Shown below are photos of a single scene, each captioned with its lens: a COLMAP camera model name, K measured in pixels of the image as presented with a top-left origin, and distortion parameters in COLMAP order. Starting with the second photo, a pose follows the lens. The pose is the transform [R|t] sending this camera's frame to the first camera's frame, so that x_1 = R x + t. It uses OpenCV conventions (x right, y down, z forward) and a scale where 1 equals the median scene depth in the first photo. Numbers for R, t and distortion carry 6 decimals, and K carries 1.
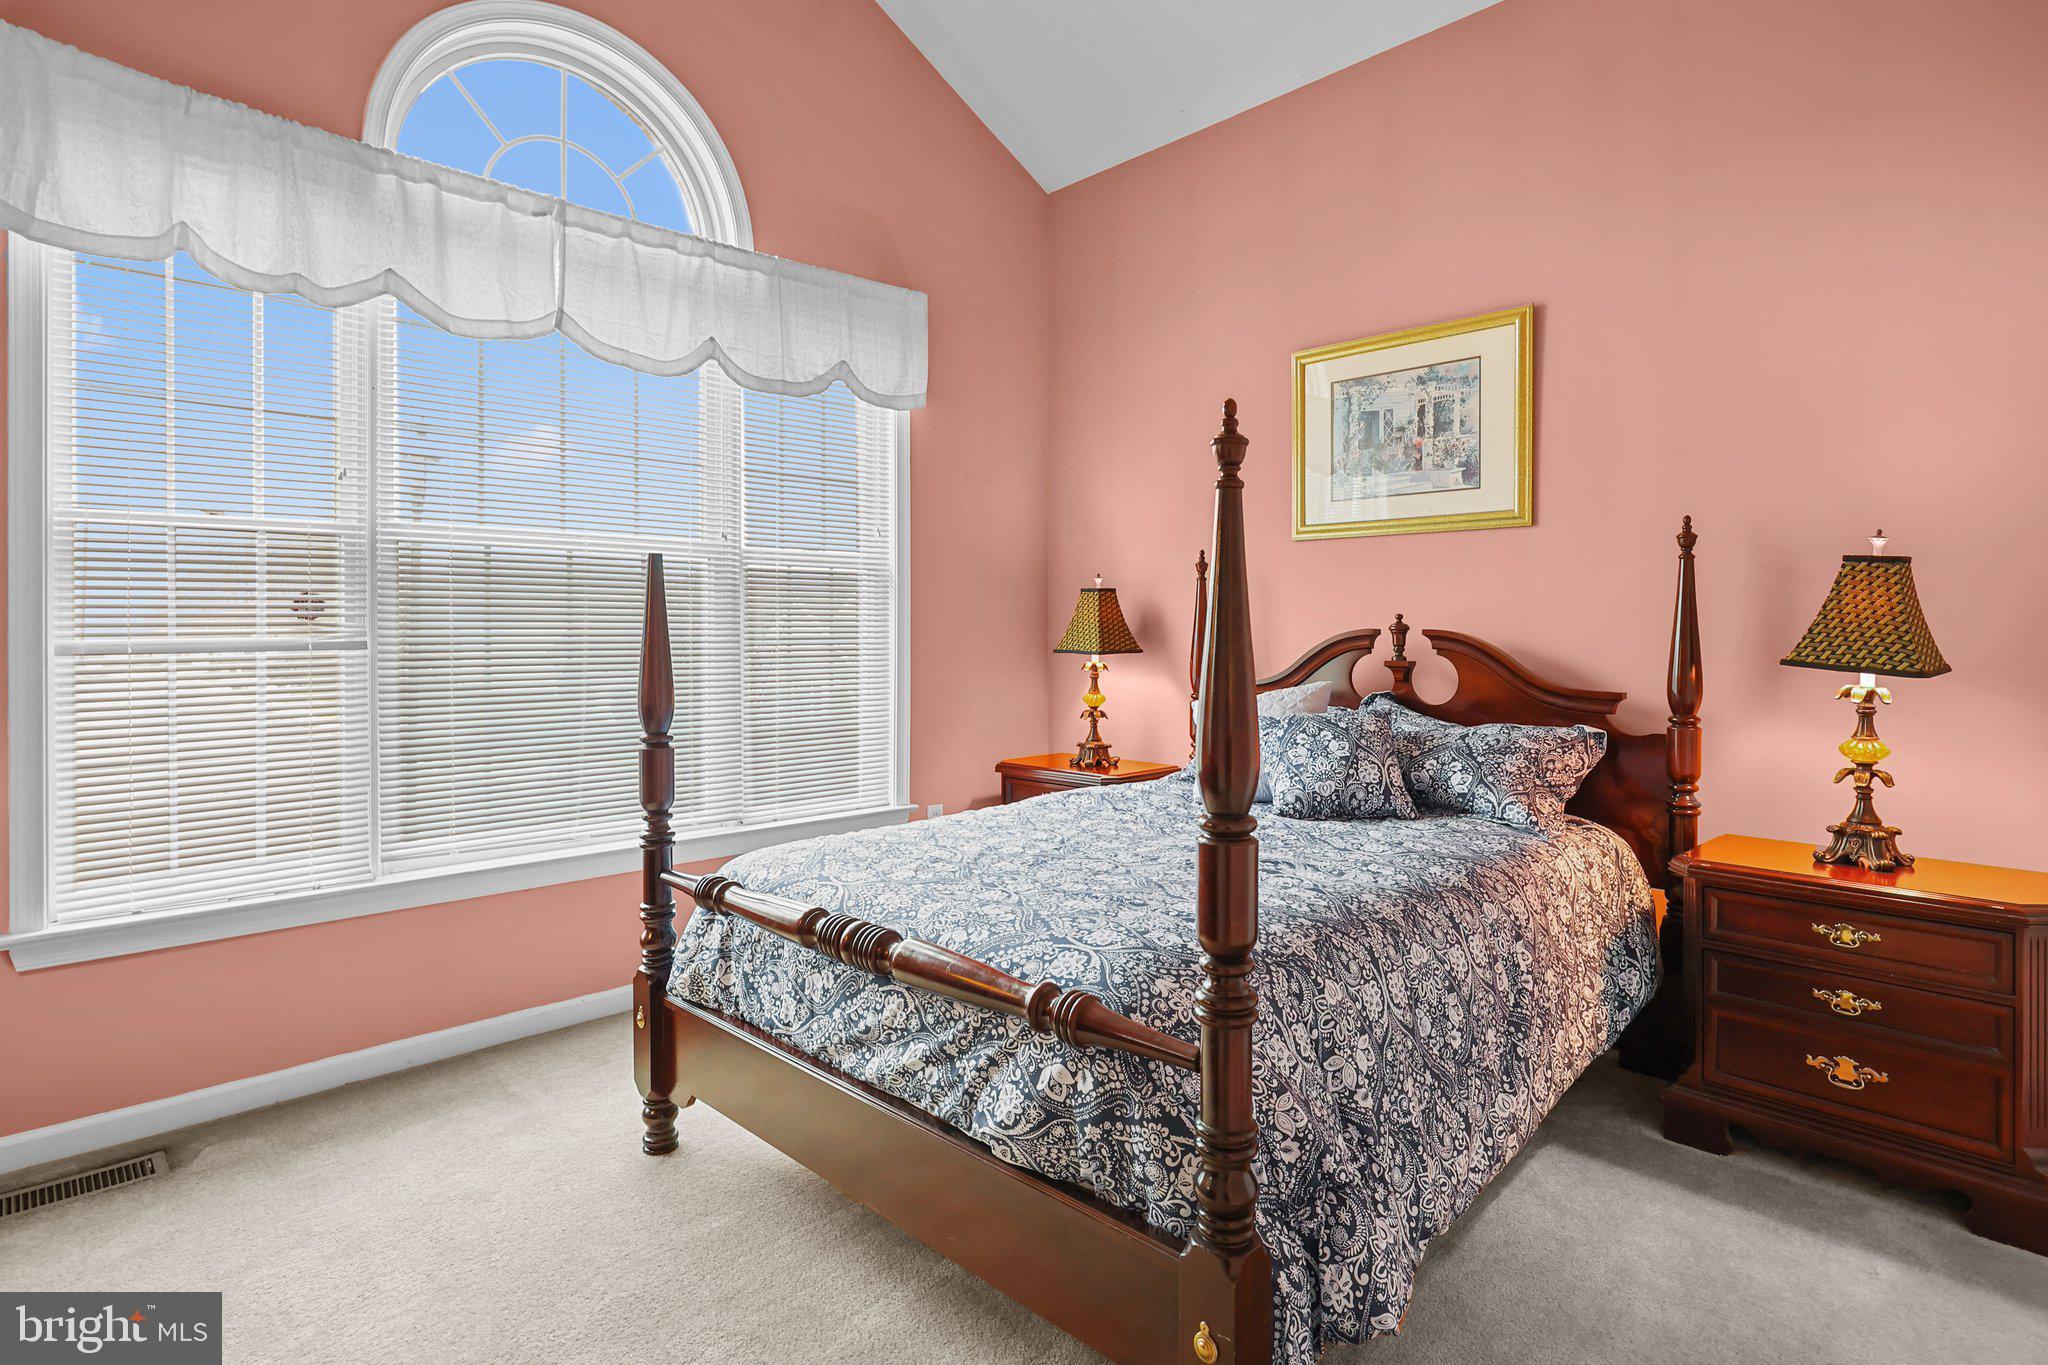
lens RADIAL K [[1021.2, 0, 1025.1], [0, 1021.2, 667.8], [0, 0, 1]] dist [0.002573, 0.001096]
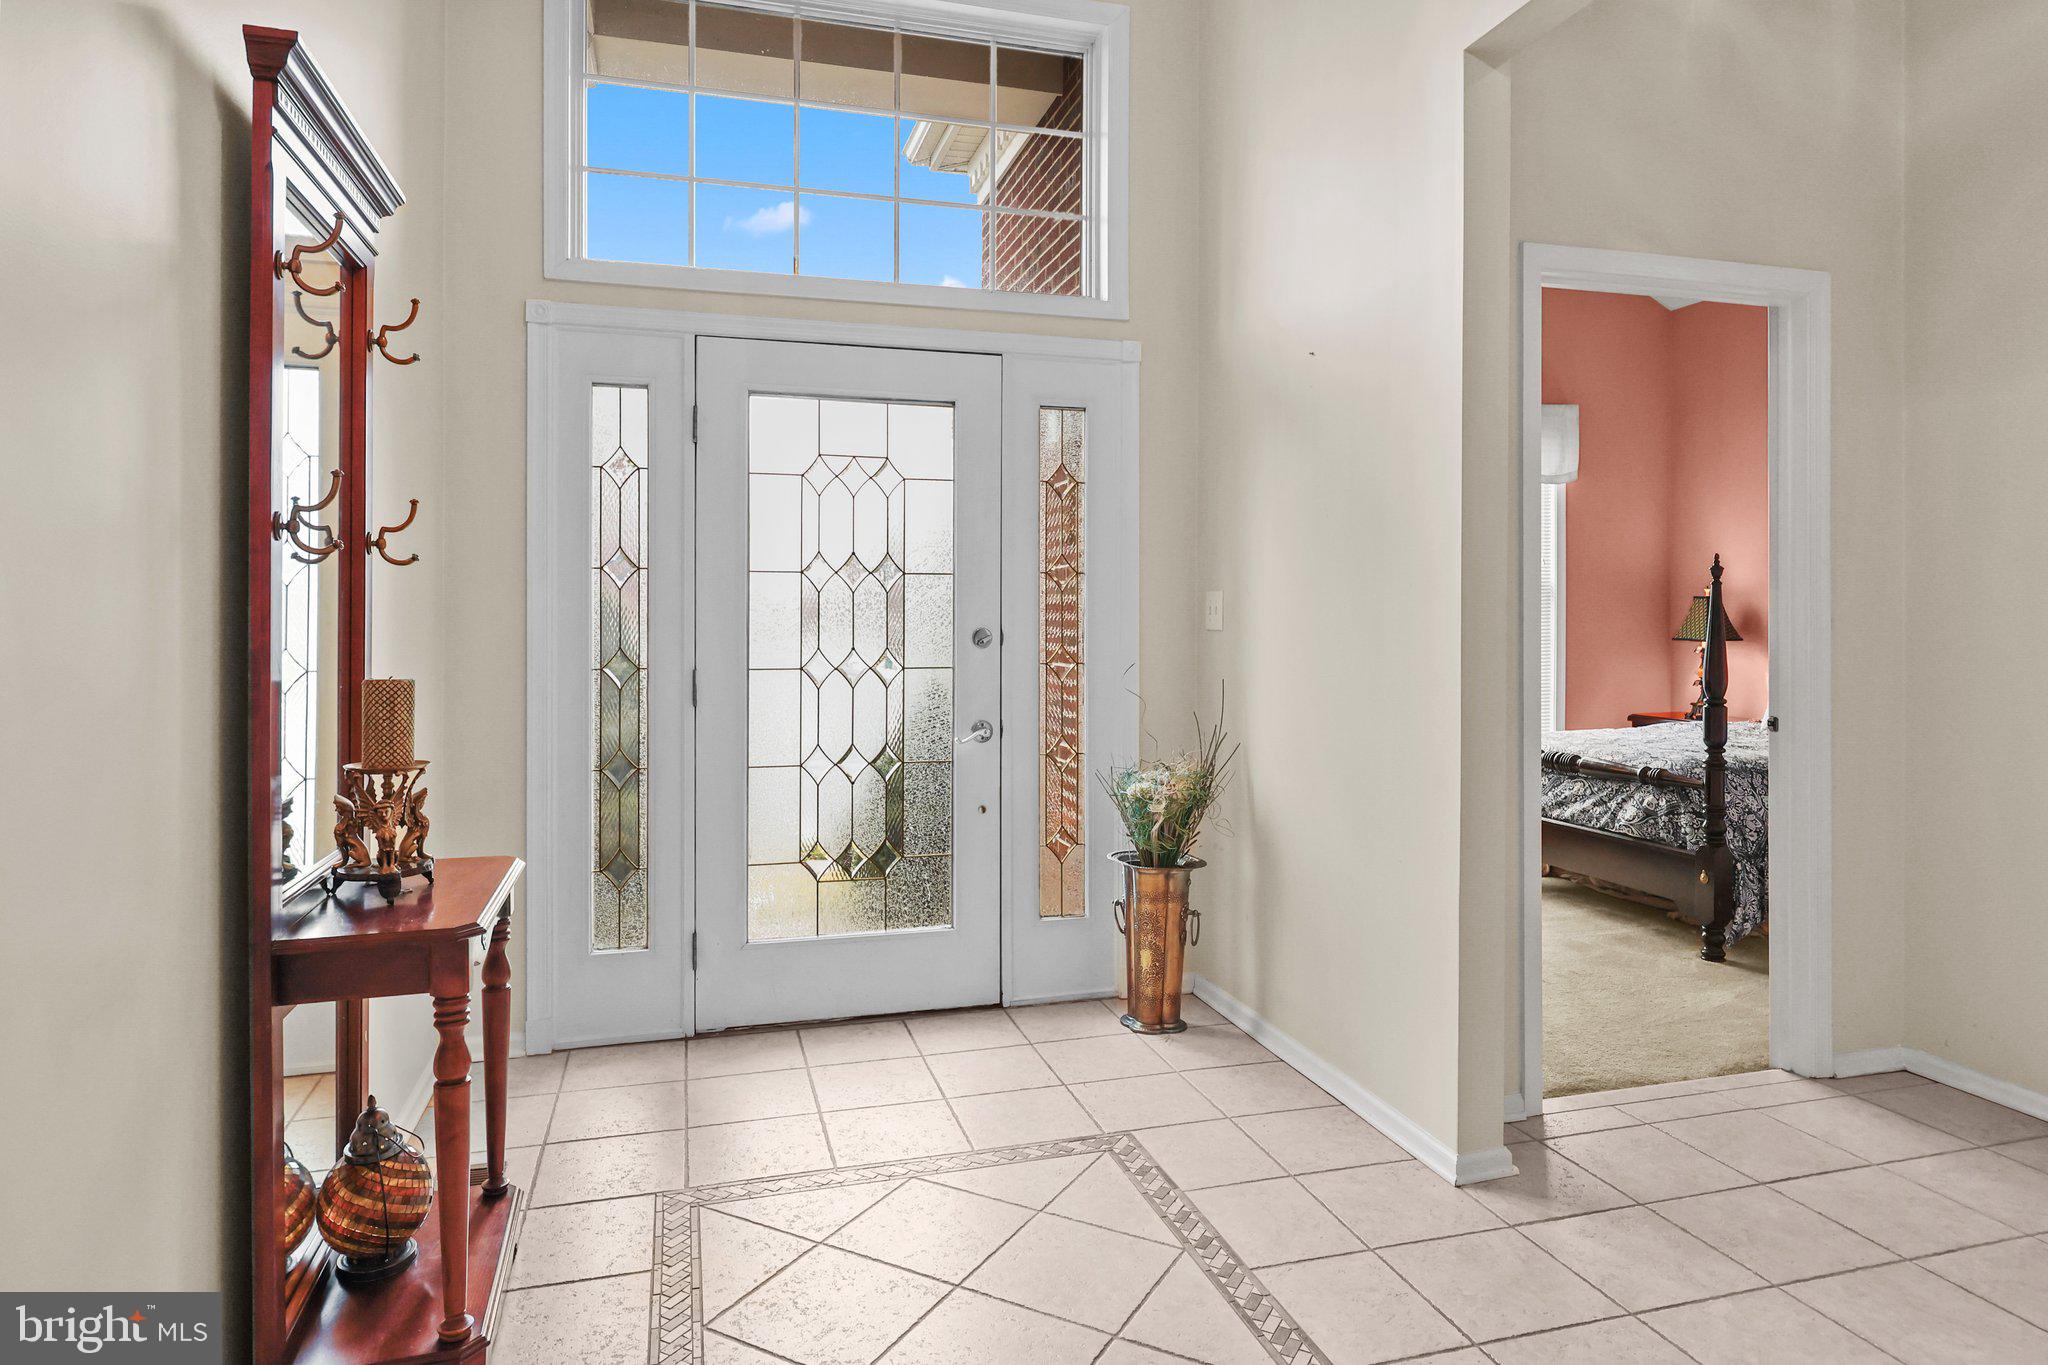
lens RADIAL K [[1209.7, 0, 1019.4], [0, 1209.7, 619.4], [0, 0, 1]] dist [0.003717, 0.001278]
pose [[0.878748, 0.001233, -0.477285, 0.084387], [-0.013436, 0.999664, -0.022154, 0.017317], [0.477098, 0.025881, 0.878469, -2.382387]]
